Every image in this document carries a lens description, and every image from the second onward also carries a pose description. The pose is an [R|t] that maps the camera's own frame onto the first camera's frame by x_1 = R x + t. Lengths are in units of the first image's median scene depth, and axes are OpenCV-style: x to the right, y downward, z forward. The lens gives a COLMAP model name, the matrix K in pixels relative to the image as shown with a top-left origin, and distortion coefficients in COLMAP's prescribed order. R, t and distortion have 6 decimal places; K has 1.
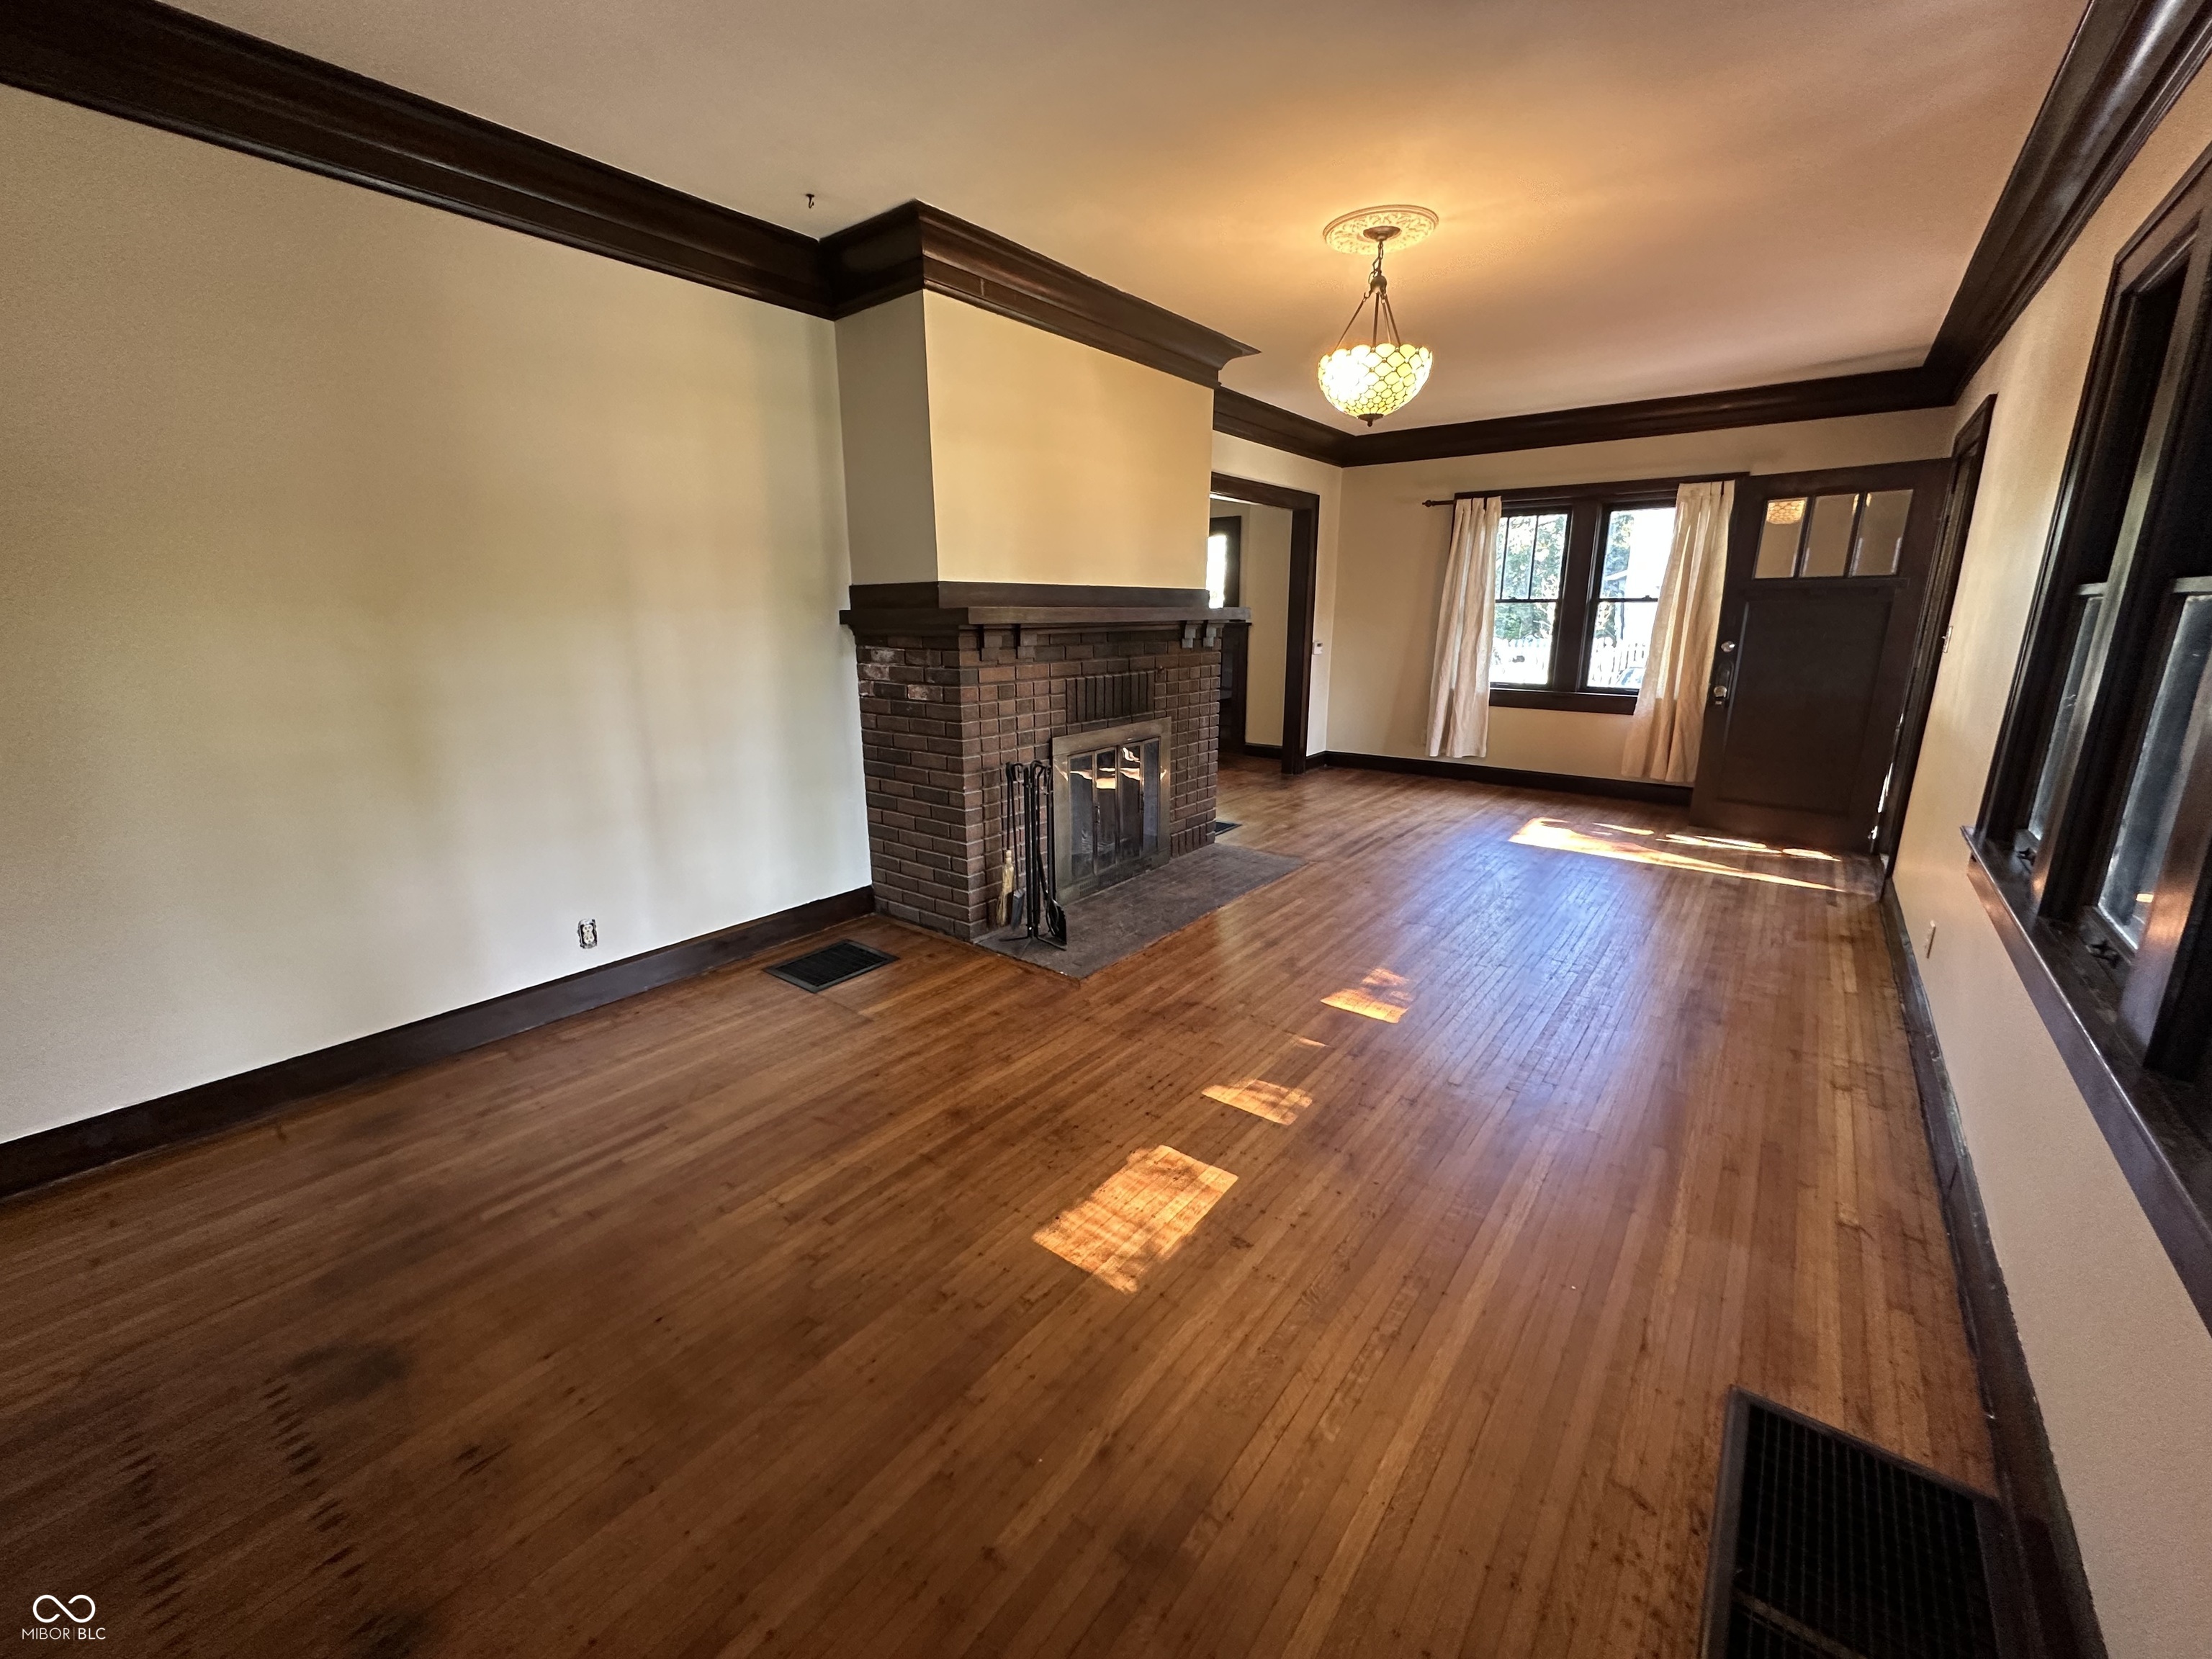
lens RADIAL K [[887.2, 0, 1110.0], [0, 887.2, 829.0], [0, 0, 1]] dist [0.019222, 0.001150]
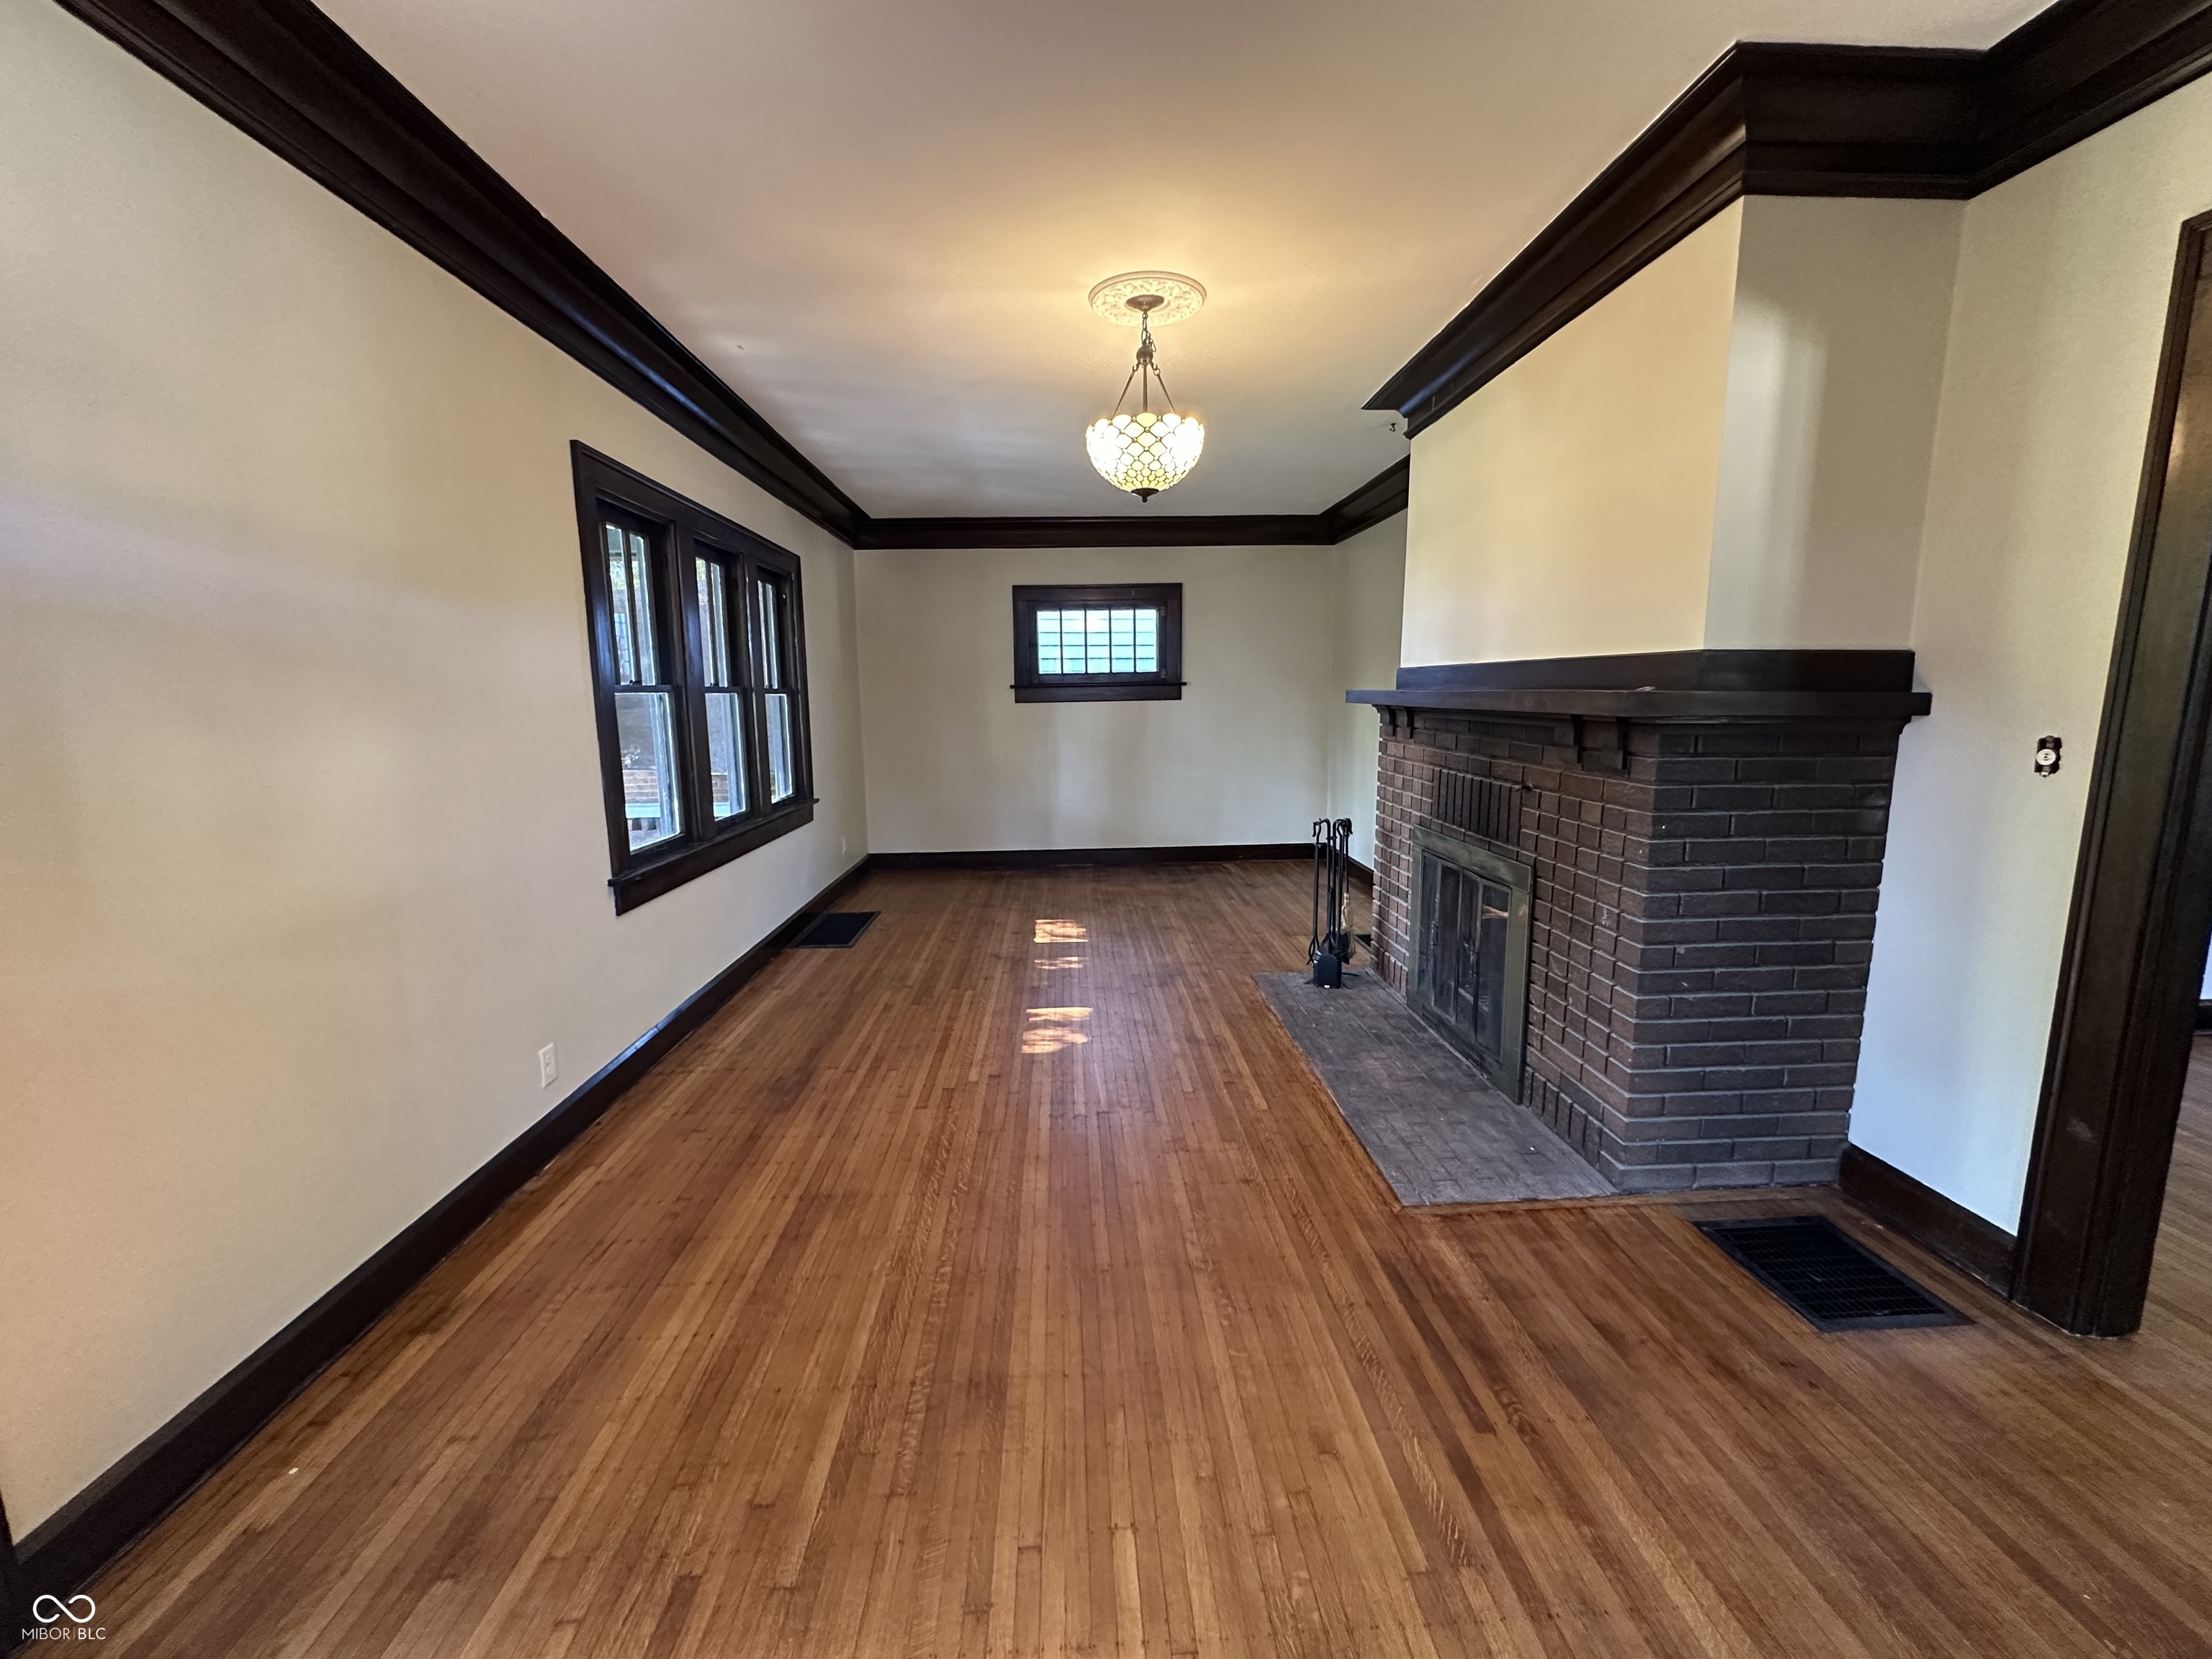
lens RADIAL K [[887.2, 0, 1110.1], [0, 887.2, 827.4], [0, 0, 1]] dist [0.019222, 0.001150]
pose [[-0.758312, 0.104917, -0.643393, 0.775952], [-0.152698, 0.930918, 0.331776, -0.355853], [0.633755, 0.349835, -0.689906, 1.411567]]
